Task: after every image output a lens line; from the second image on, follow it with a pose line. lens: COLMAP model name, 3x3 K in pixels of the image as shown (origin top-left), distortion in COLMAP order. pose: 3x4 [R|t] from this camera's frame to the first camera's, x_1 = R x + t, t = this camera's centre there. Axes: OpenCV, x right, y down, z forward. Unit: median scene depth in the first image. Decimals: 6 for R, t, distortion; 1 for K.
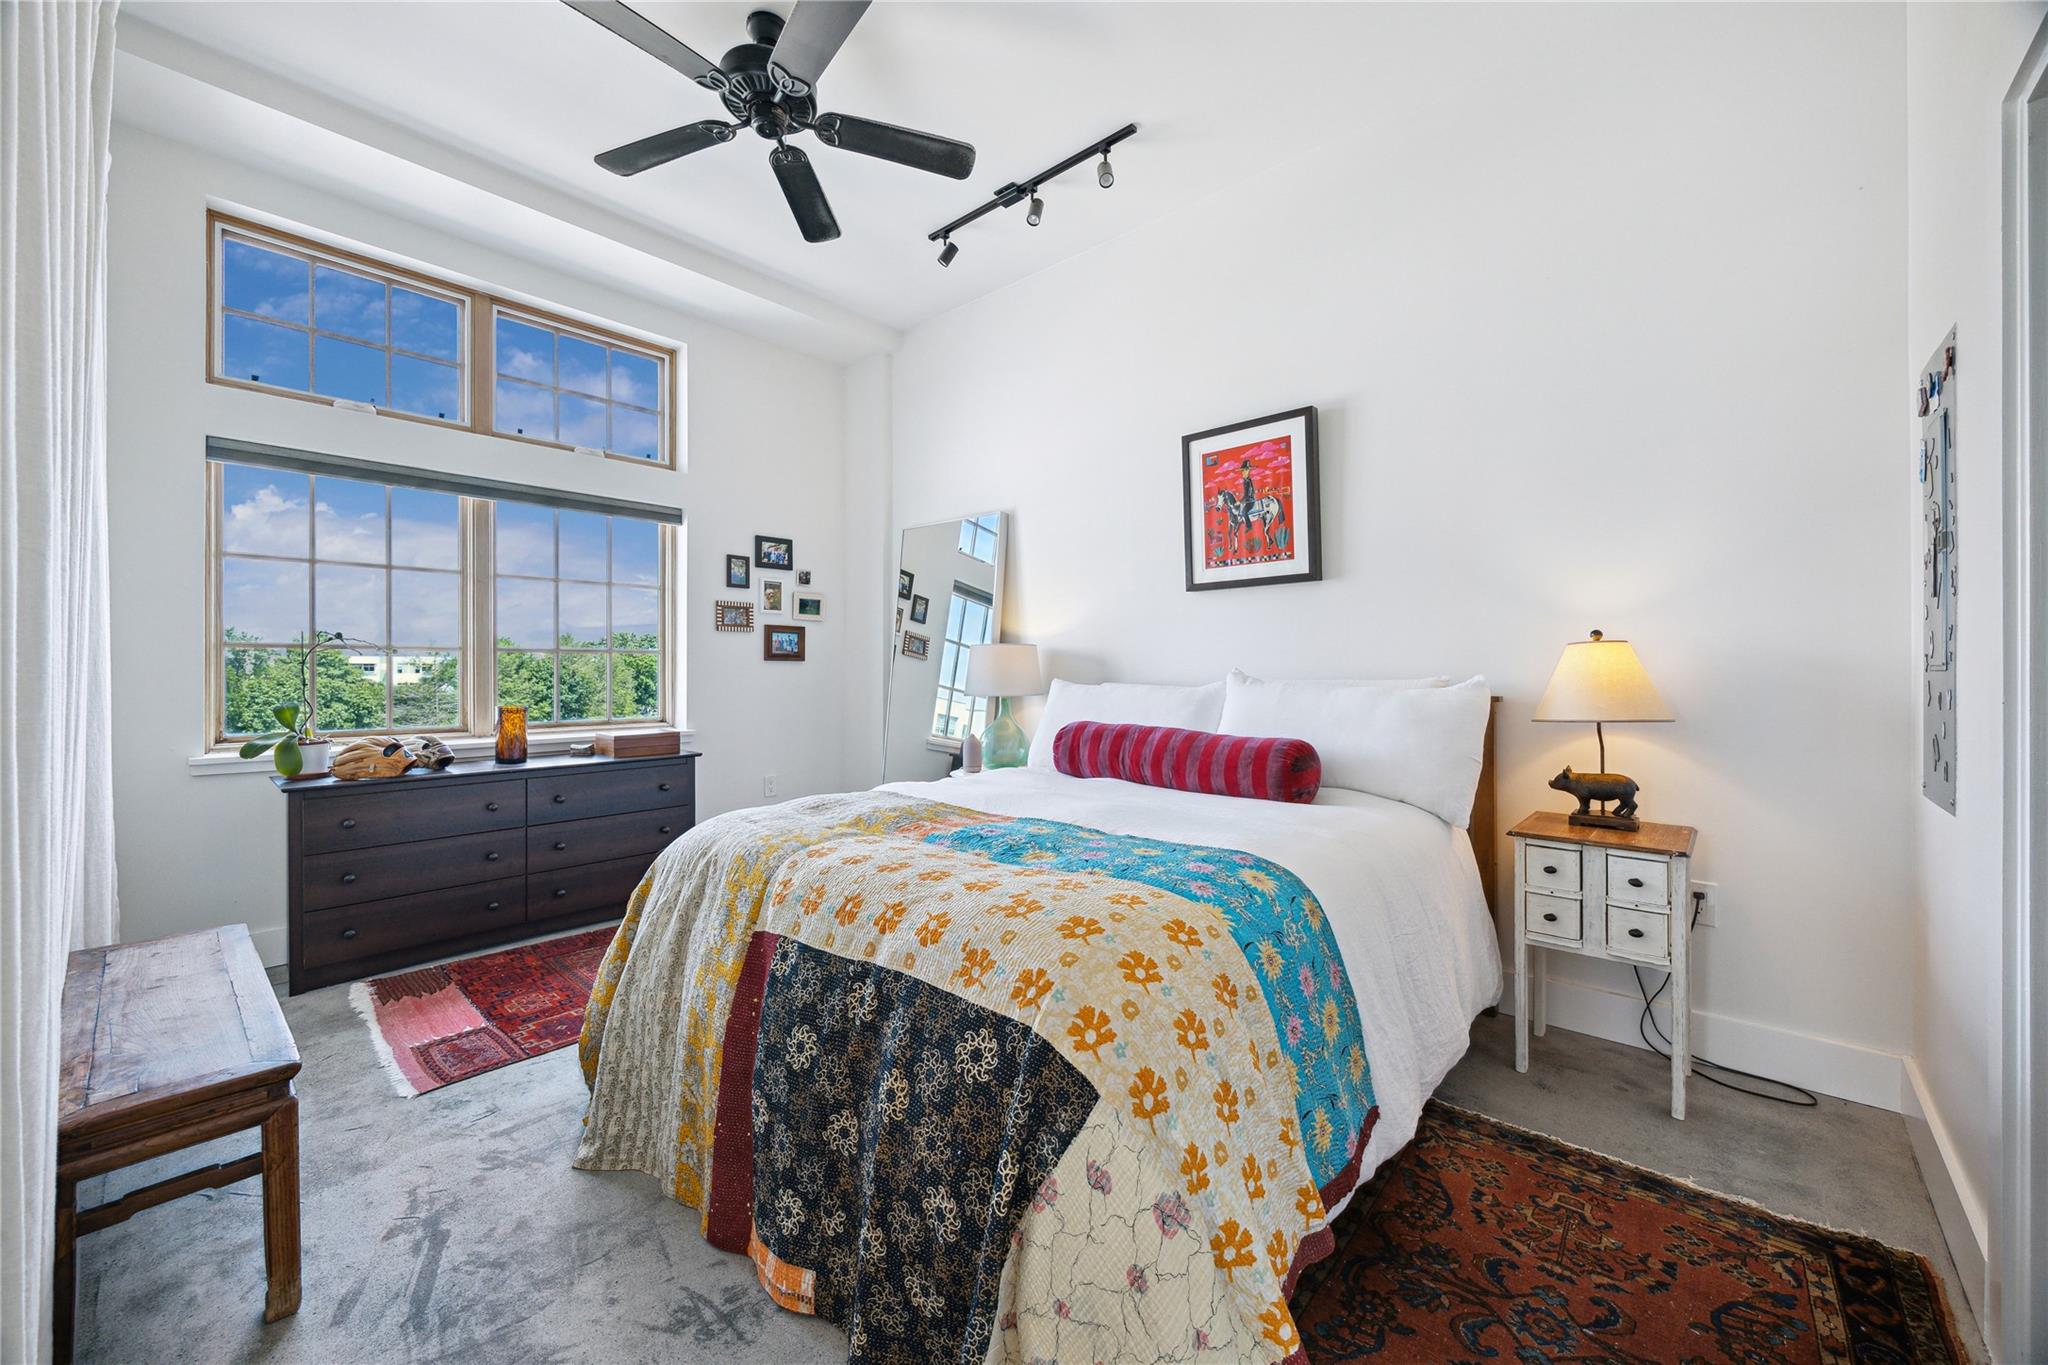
lens RADIAL K [[790.5, 0, 1003.8], [0, 790.5, 670.5], [0, 0, 1]] dist [-0.002323, 0.000541]
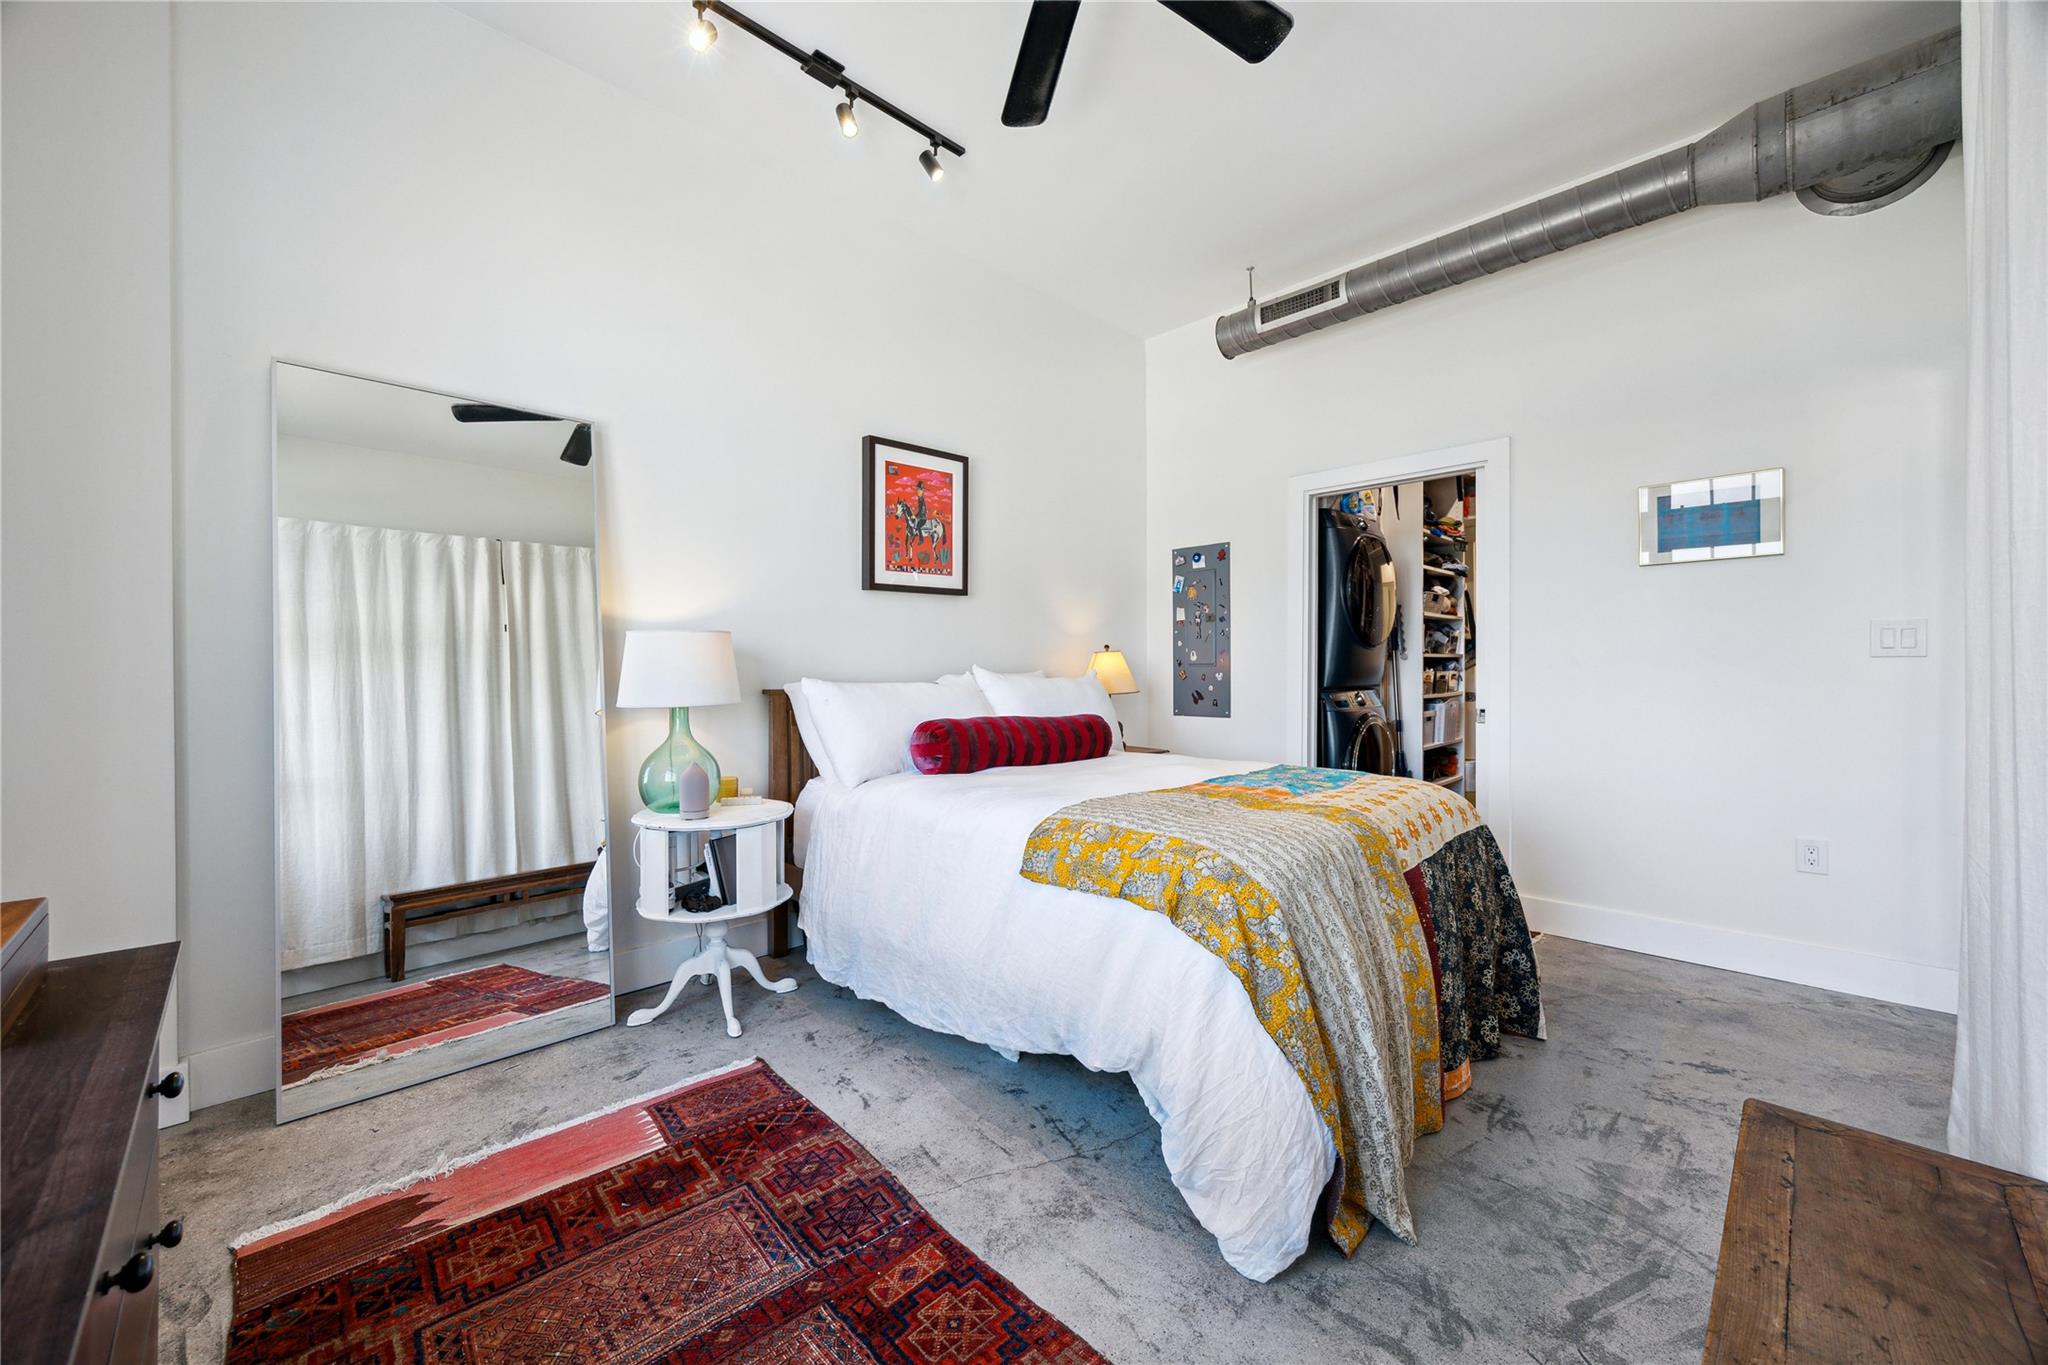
lens RADIAL K [[790.5, 0, 1030.9], [0, 790.5, 674.1], [0, 0, 1]] dist [-0.002323, 0.000541]
pose [[0.041183, -0.009445, 0.999107, -0.846125], [0.006493, 0.999937, 0.009186, 0.000137], [-0.999131, 0.006109, 0.041242, 0.825365]]
